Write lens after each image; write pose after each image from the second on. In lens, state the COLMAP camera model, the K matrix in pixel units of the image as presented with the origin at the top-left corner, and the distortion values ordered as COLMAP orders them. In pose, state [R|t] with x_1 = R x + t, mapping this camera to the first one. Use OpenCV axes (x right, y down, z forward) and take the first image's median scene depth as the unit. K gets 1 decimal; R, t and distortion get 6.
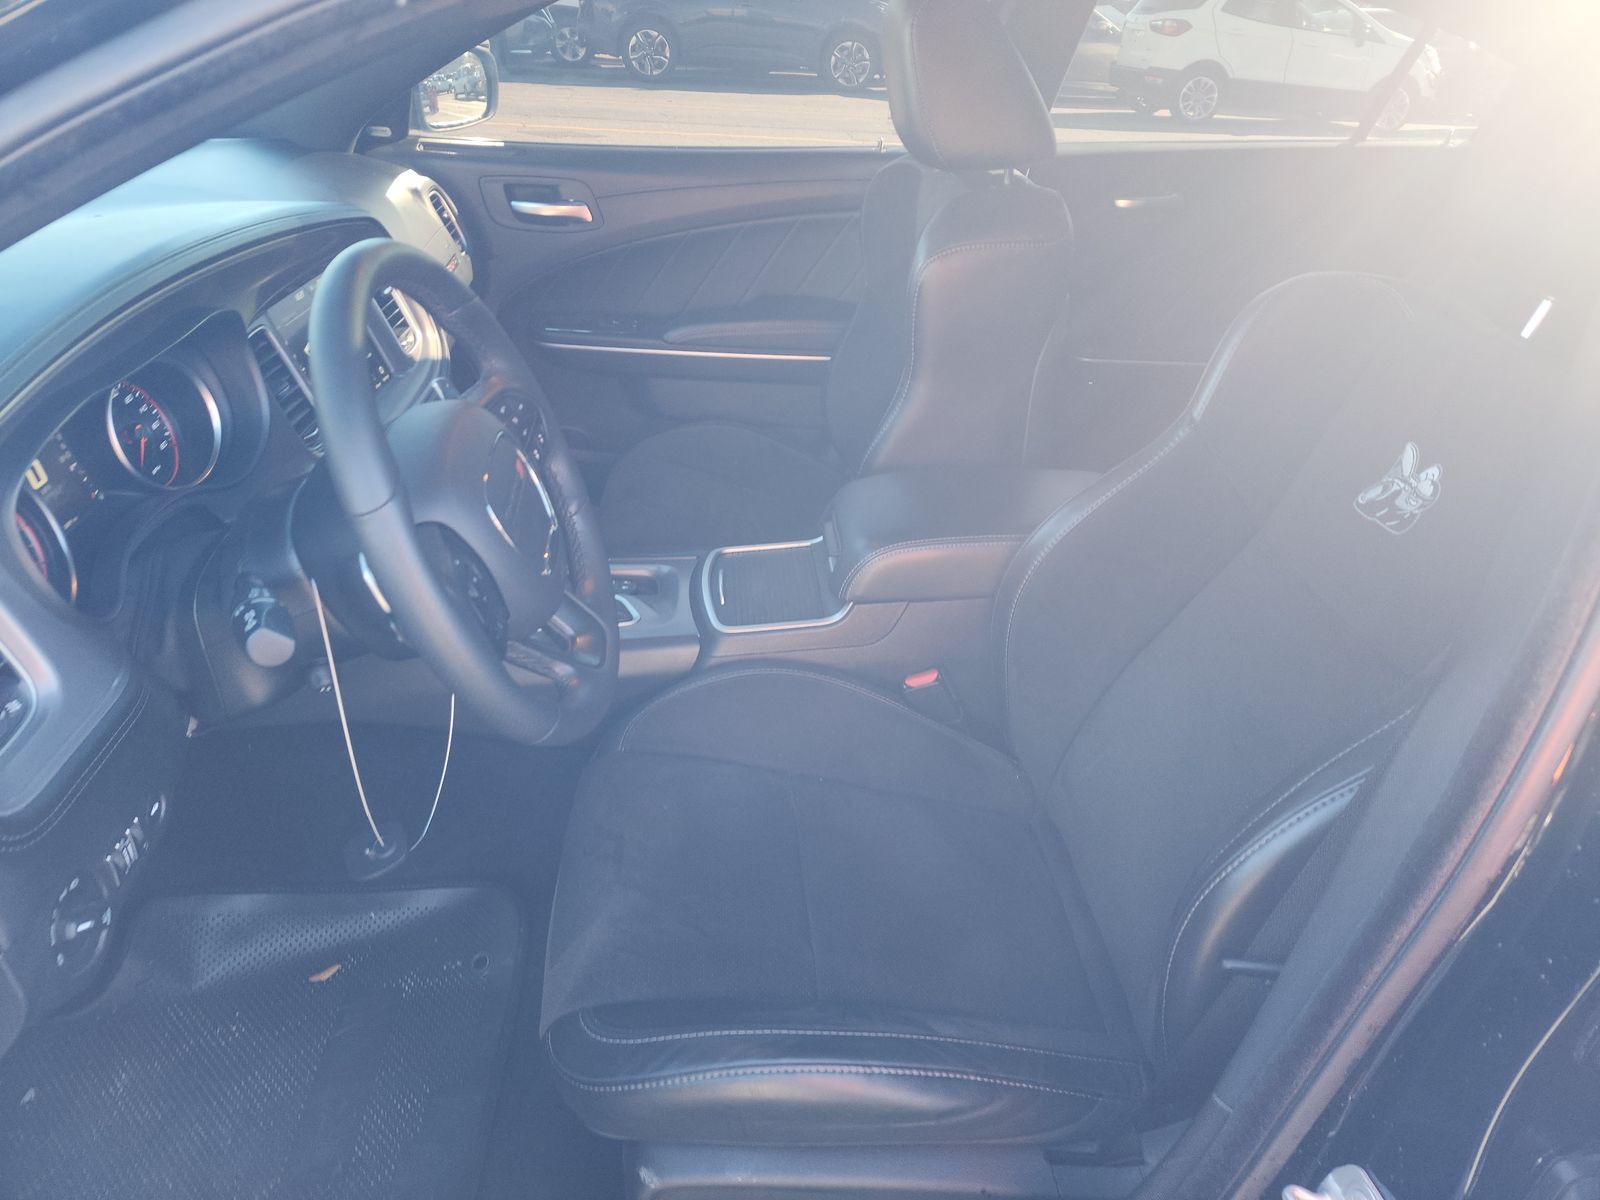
lens RADIAL K [[1105.1, 0, 800.0], [0, 1105.1, 600.0], [0, 0, 1]] dist [0.011012, -0.003918]
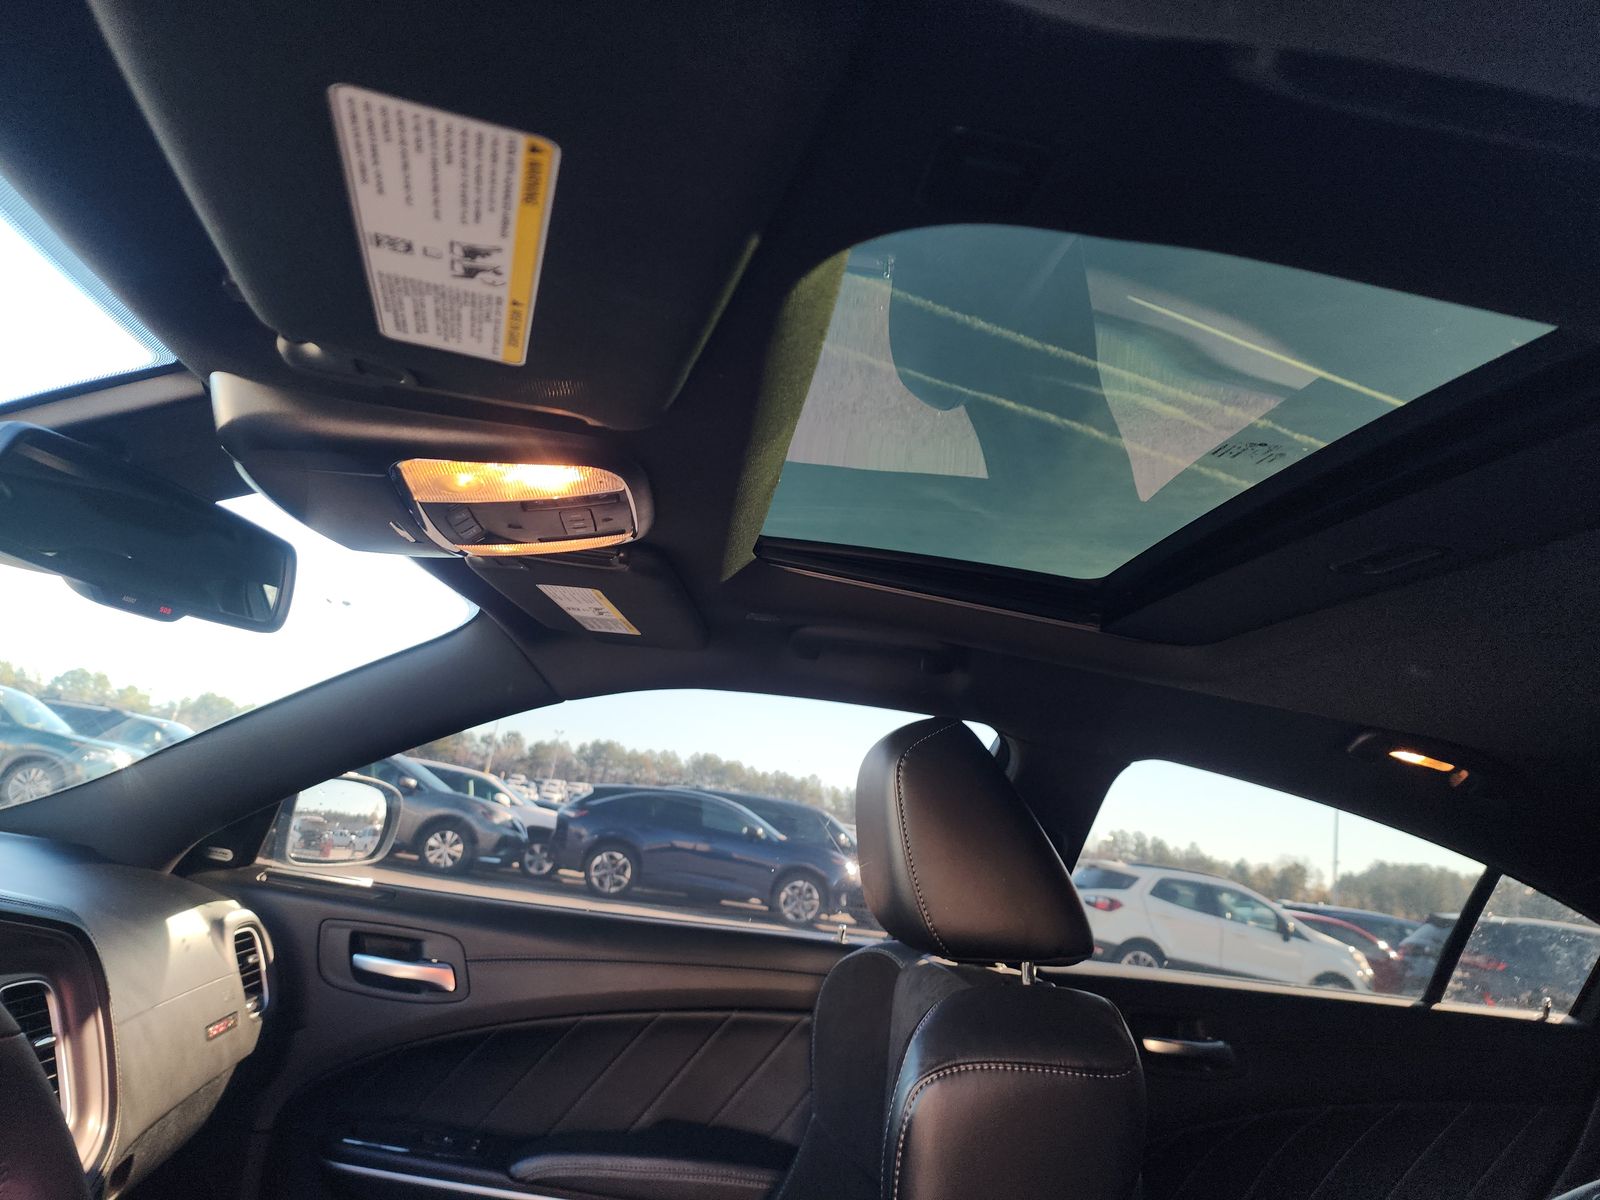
lens RADIAL K [[1105.1, 0, 800.0], [0, 1105.1, 600.0], [0, 0, 1]] dist [0.011012, -0.003918]
pose [[0.994150, 0.107147, 0.013604, 0.005272], [-0.071535, 0.747566, -0.660324, -0.062447], [-0.080921, 0.655488, 0.750858, 0.246234]]
